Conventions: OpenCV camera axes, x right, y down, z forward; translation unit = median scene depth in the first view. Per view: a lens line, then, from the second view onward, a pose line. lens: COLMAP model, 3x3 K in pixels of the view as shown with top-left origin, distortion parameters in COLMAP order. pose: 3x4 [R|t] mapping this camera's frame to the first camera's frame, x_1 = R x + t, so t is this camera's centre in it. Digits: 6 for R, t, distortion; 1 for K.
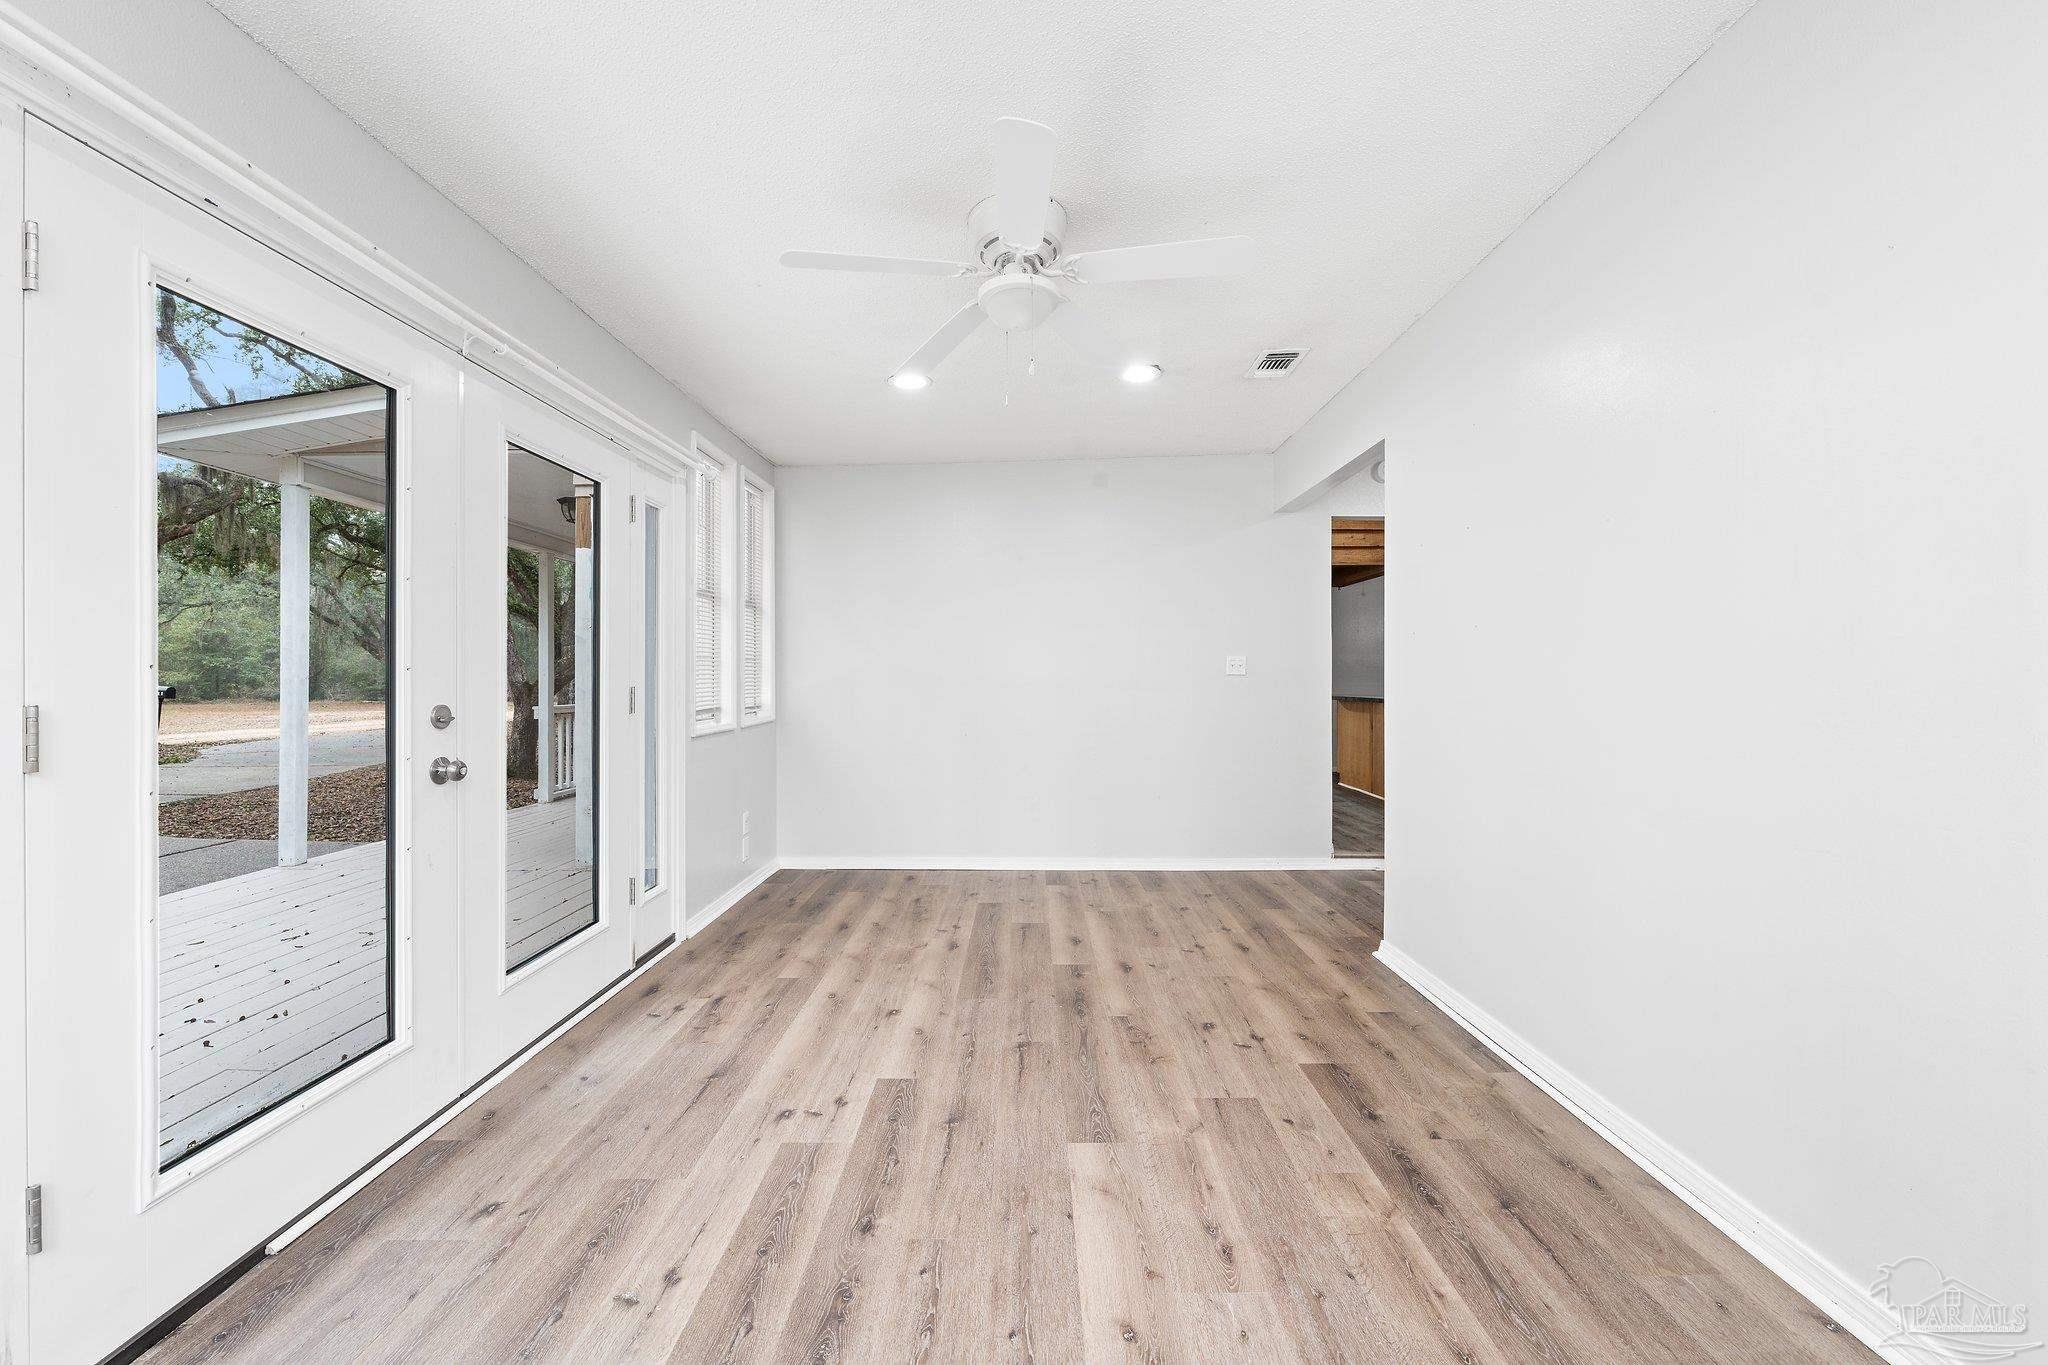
lens RADIAL K [[811.5, 0, 1021.8], [0, 811.5, 678.5], [0, 0, 1]] dist [-0.000008, -0.001004]
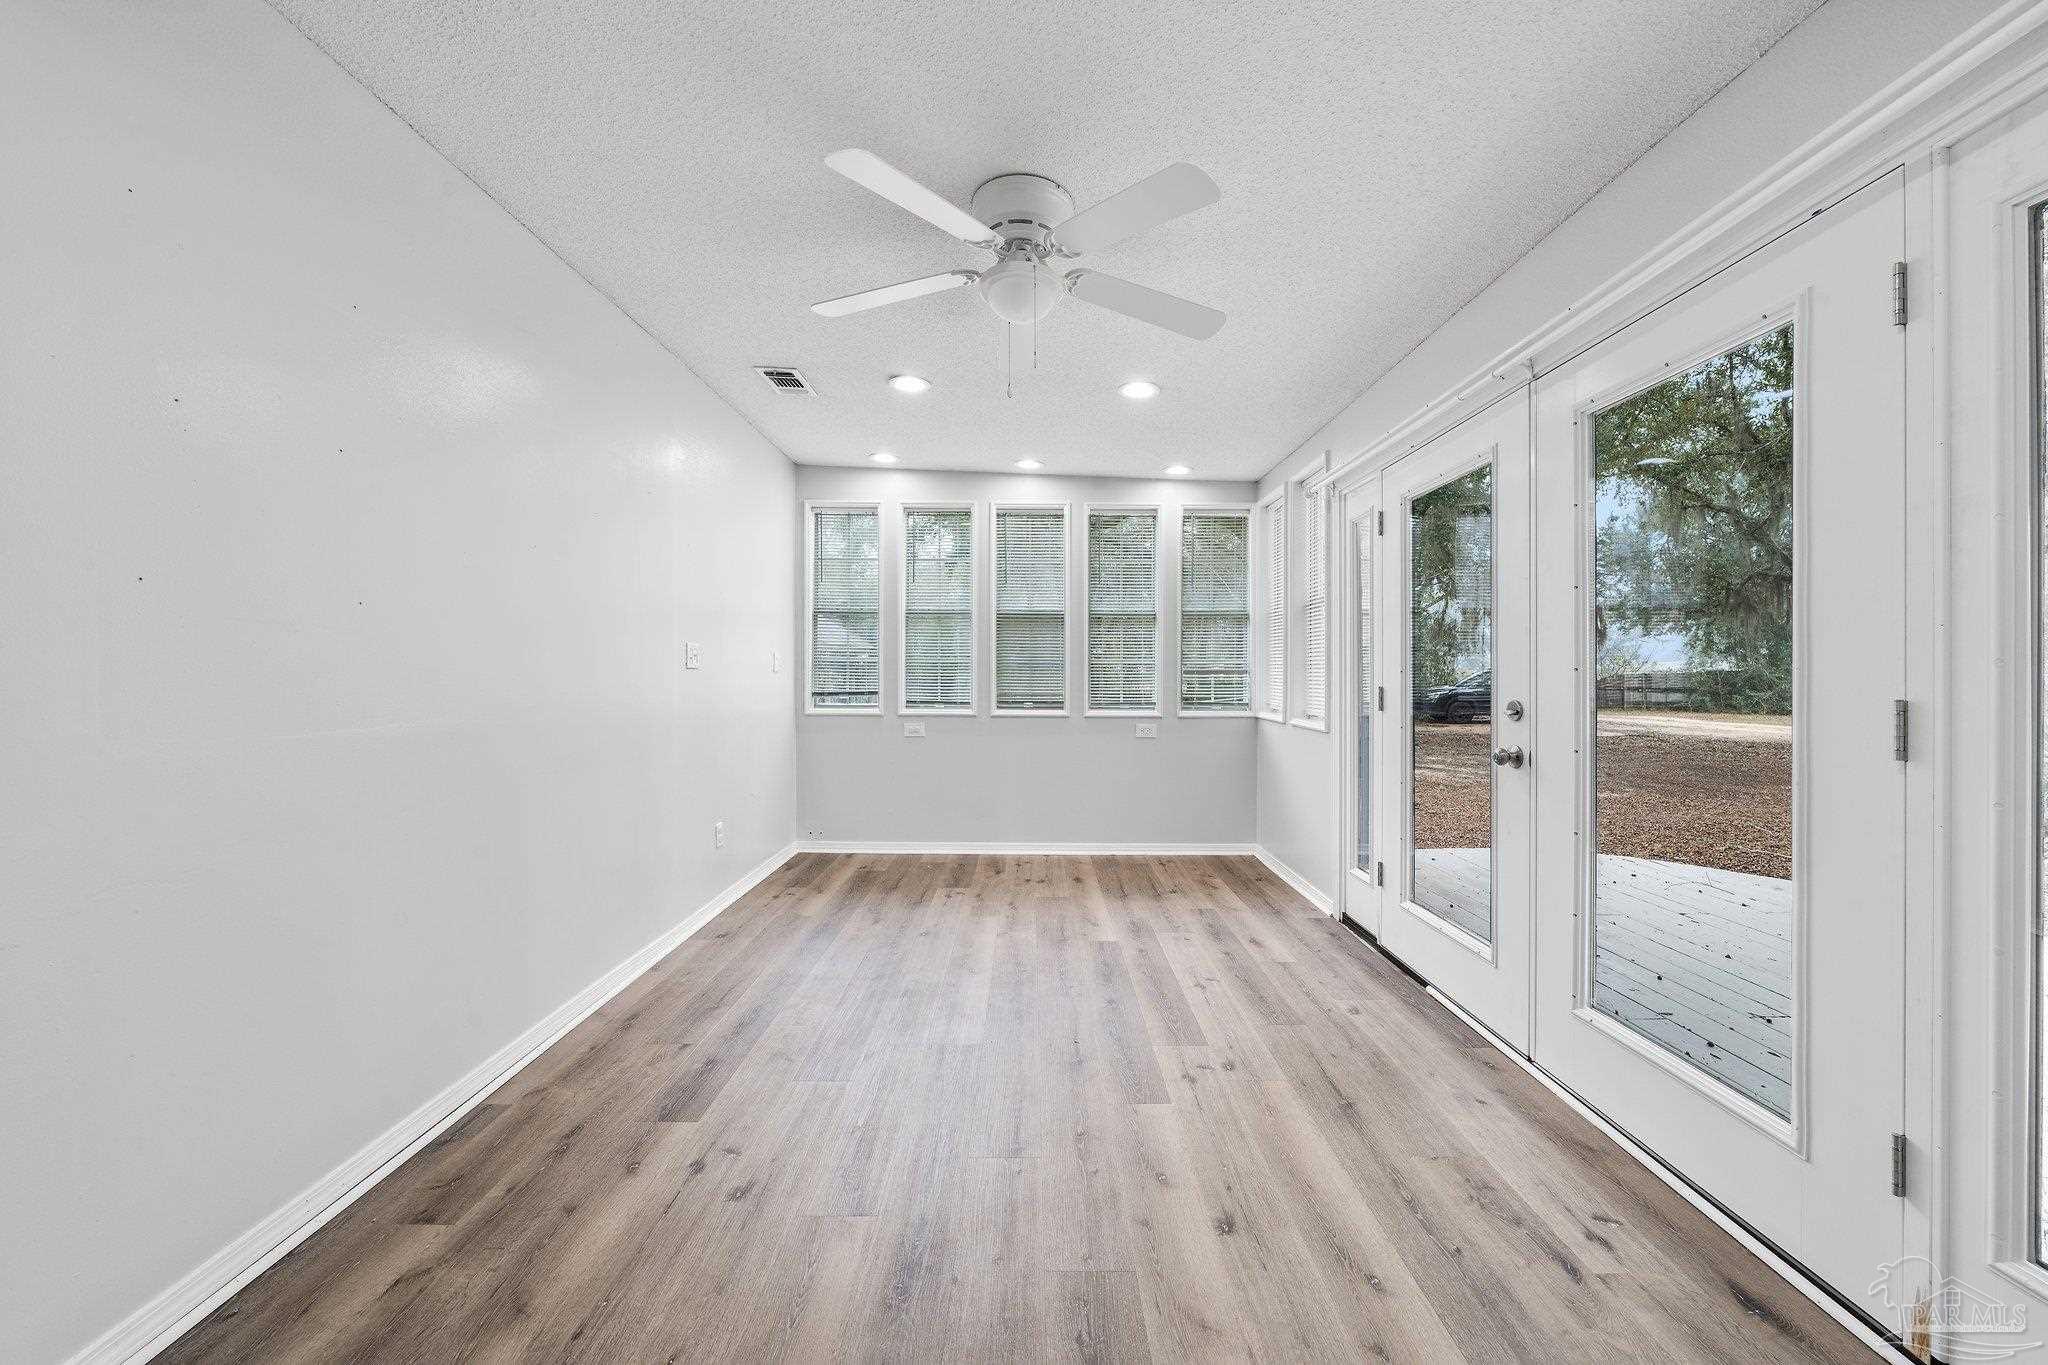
lens RADIAL K [[743.2, 0, 1022.4], [0, 743.2, 675.5], [0, 0, 1]] dist [-0.005280, 0.000641]
pose [[-0.999995, 0.000252, 0.003093, -0.008916], [0.000260, 0.999996, 0.002763, -0.004812], [-0.003093, 0.002764, -0.999991, 1.911568]]
